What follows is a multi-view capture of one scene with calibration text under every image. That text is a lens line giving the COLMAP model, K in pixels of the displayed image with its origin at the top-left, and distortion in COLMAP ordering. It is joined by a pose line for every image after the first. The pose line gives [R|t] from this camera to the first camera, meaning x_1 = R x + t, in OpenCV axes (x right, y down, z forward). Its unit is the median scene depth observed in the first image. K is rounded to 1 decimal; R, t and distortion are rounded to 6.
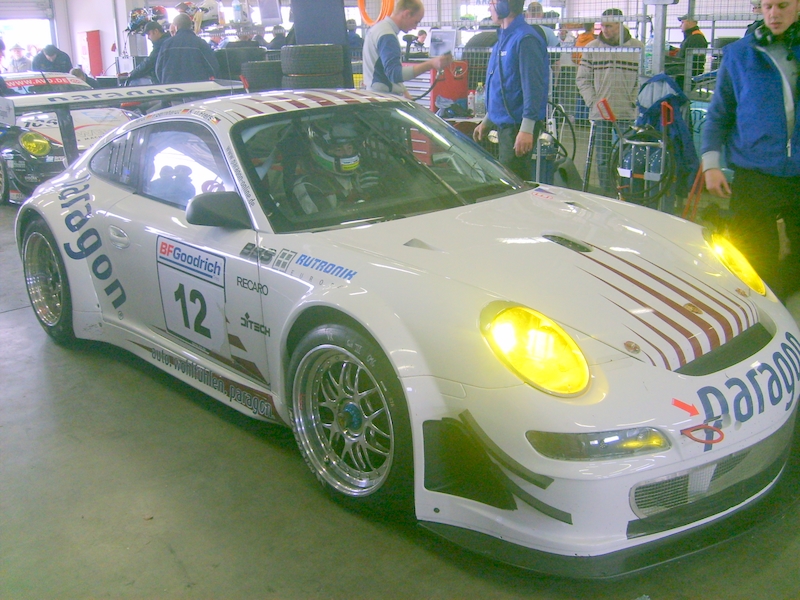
lens RADIAL K [[810.2, 0, 397.1], [0, 810.2, 296.7], [0, 0, 1]] dist [-0.070707, 0.000000]
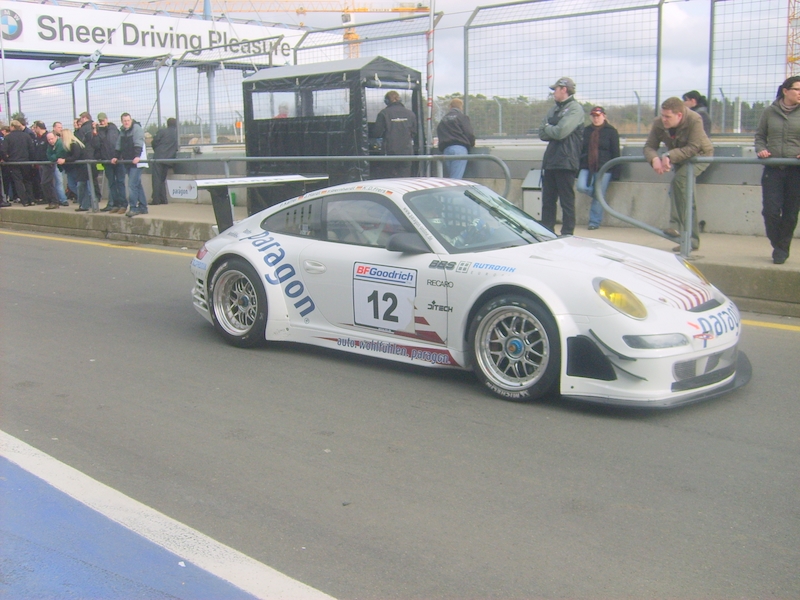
lens RADIAL K [[810.2, 0, 402.6], [0, 810.2, 301.7], [0, 0, 1]] dist [-0.070707, 0.000000]
pose [[0.990284, -0.025931, 0.136622, -0.478996], [0.039849, 0.994174, -0.100147, 0.188595], [-0.133229, 0.104618, 0.985548, -0.673022]]
